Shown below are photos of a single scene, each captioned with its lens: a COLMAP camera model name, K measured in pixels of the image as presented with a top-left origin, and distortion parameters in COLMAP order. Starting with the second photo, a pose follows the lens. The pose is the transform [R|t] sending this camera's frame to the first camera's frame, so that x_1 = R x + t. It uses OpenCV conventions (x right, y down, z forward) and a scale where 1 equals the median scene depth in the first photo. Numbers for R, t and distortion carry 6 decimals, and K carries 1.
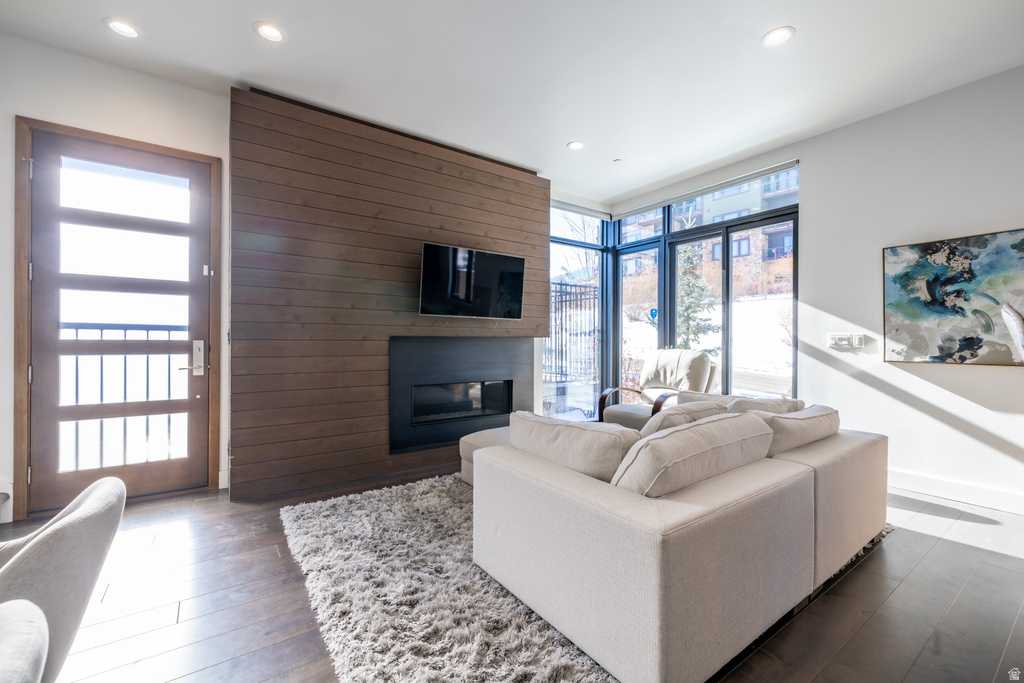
lens RADIAL K [[431.4, 0, 512.6], [0, 431.4, 339.4], [0, 0, 1]] dist [0.002696, 0.000015]
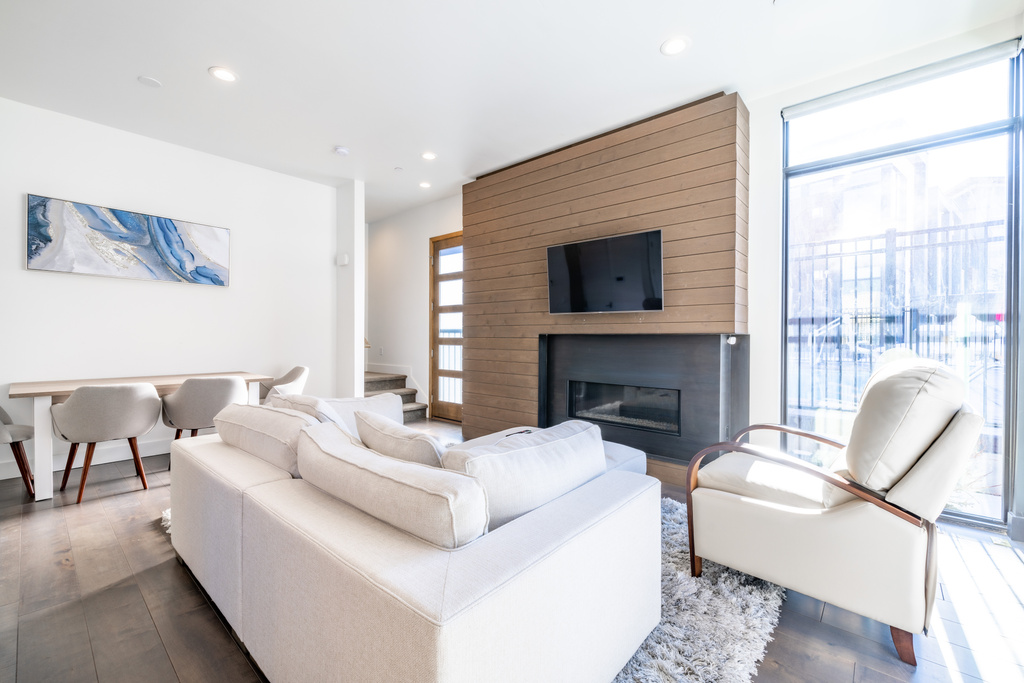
lens RADIAL K [[431.4, 0, 518.8], [0, 431.4, 339.6], [0, 0, 1]] dist [0.002696, 0.000015]
pose [[0.232396, 0.001375, -0.972620, 0.958112], [-0.002679, 0.999996, 0.000774, 0.006912], [0.972618, 0.002426, 0.232399, 0.783040]]
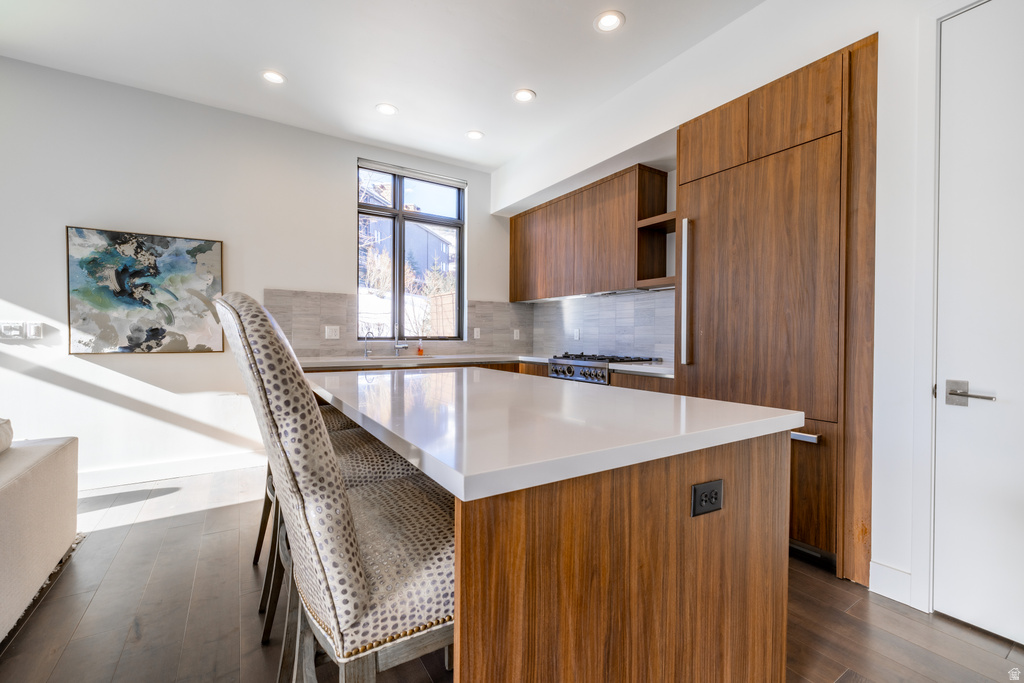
lens RADIAL K [[431.4, 0, 519.2], [0, 431.4, 340.3], [0, 0, 1]] dist [0.002696, 0.000015]
pose [[0.040621, -0.015087, 0.999061, 0.006903], [-0.008245, 0.999847, 0.015434, 0.001439], [-0.999141, -0.008864, 0.040490, 0.038939]]
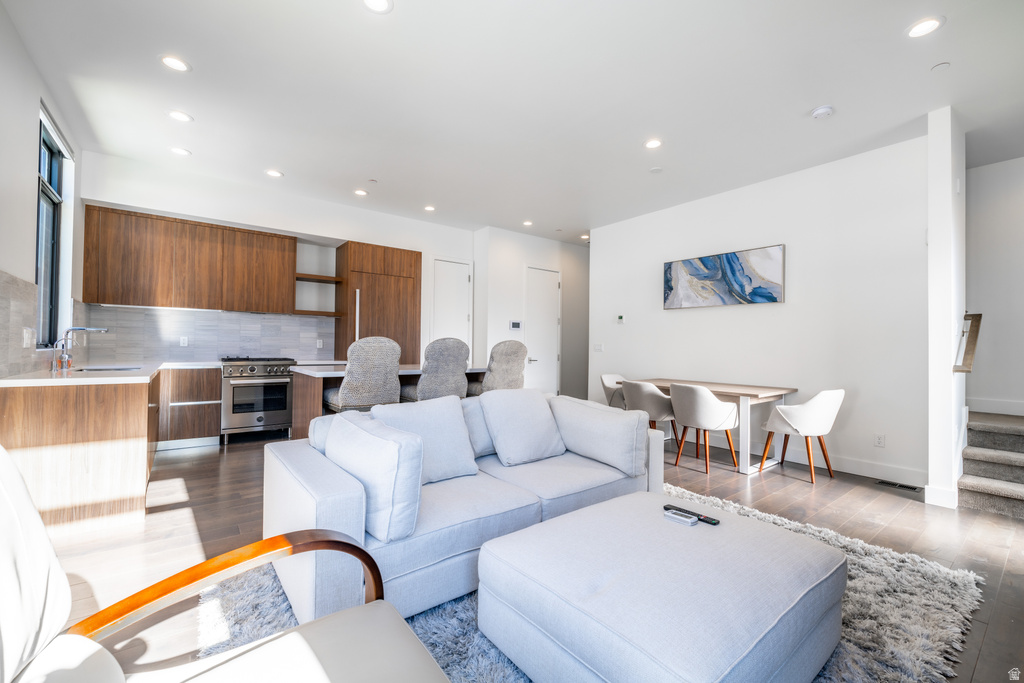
lens RADIAL K [[431.4, 0, 515.8], [0, 431.4, 339.8], [0, 0, 1]] dist [0.002696, 0.000015]
pose [[-0.998548, -0.018878, -0.050456, 0.306175], [-0.017928, 0.999654, -0.019223, 0.004572], [0.050801, -0.018290, -0.998541, 1.563072]]
